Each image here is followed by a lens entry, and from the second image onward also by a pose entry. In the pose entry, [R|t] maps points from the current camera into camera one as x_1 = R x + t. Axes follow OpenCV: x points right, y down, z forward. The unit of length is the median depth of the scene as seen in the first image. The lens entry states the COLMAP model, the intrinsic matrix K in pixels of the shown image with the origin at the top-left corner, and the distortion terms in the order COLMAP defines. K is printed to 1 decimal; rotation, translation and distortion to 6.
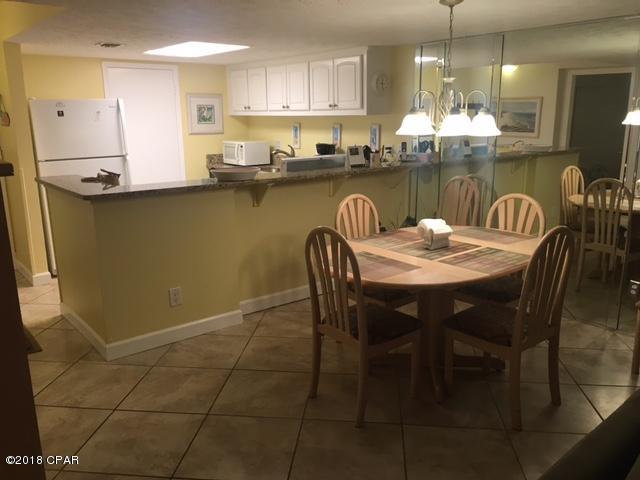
lens RADIAL K [[547.8, 0, 320.0], [0, 547.8, 240.0], [0, 0, 1]] dist [0.092352, -0.114177]
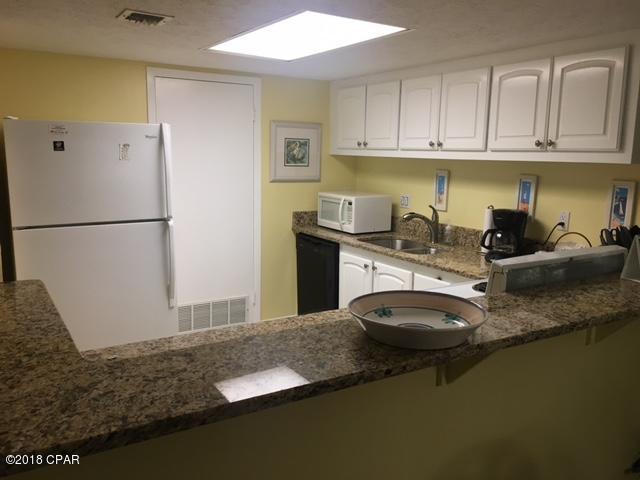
lens RADIAL K [[547.8, 0, 320.0], [0, 547.8, 240.0], [0, 0, 1]] dist [0.092352, -0.114177]
pose [[0.992802, 0.047918, -0.109767, -0.121014], [-0.054933, 0.996576, -0.061796, -0.099304], [0.106430, 0.067381, 0.992035, 0.422262]]
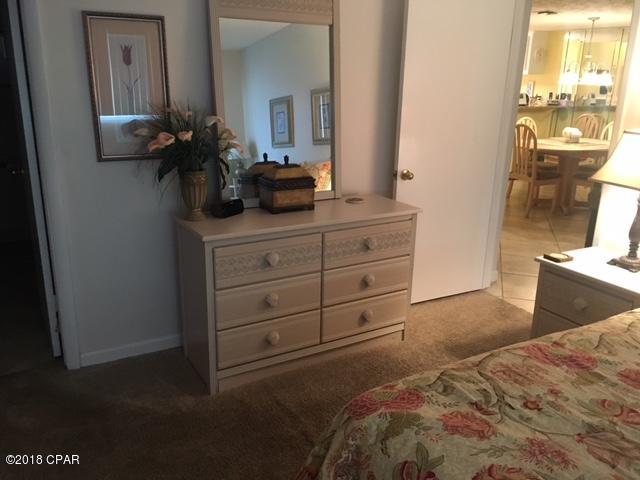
lens RADIAL K [[547.8, 0, 320.0], [0, 547.8, 240.0], [0, 0, 1]] dist [0.092352, -0.114177]
pose [[0.982031, 0.085490, -0.168247, -0.171890], [-0.074107, 0.994588, 0.072824, 0.156003], [0.173563, -0.059047, 0.983051, -0.629482]]
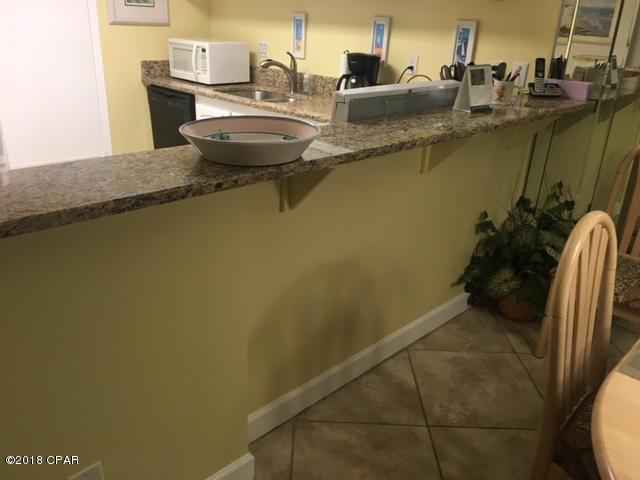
lens RADIAL K [[547.8, 0, 320.0], [0, 547.8, 240.0], [0, 0, 1]] dist [0.092352, -0.114177]
pose [[0.992753, 0.004530, 0.120083, -0.102468], [-0.023876, 0.986801, 0.160167, -0.077325], [-0.117773, -0.161873, 0.979758, 0.425090]]
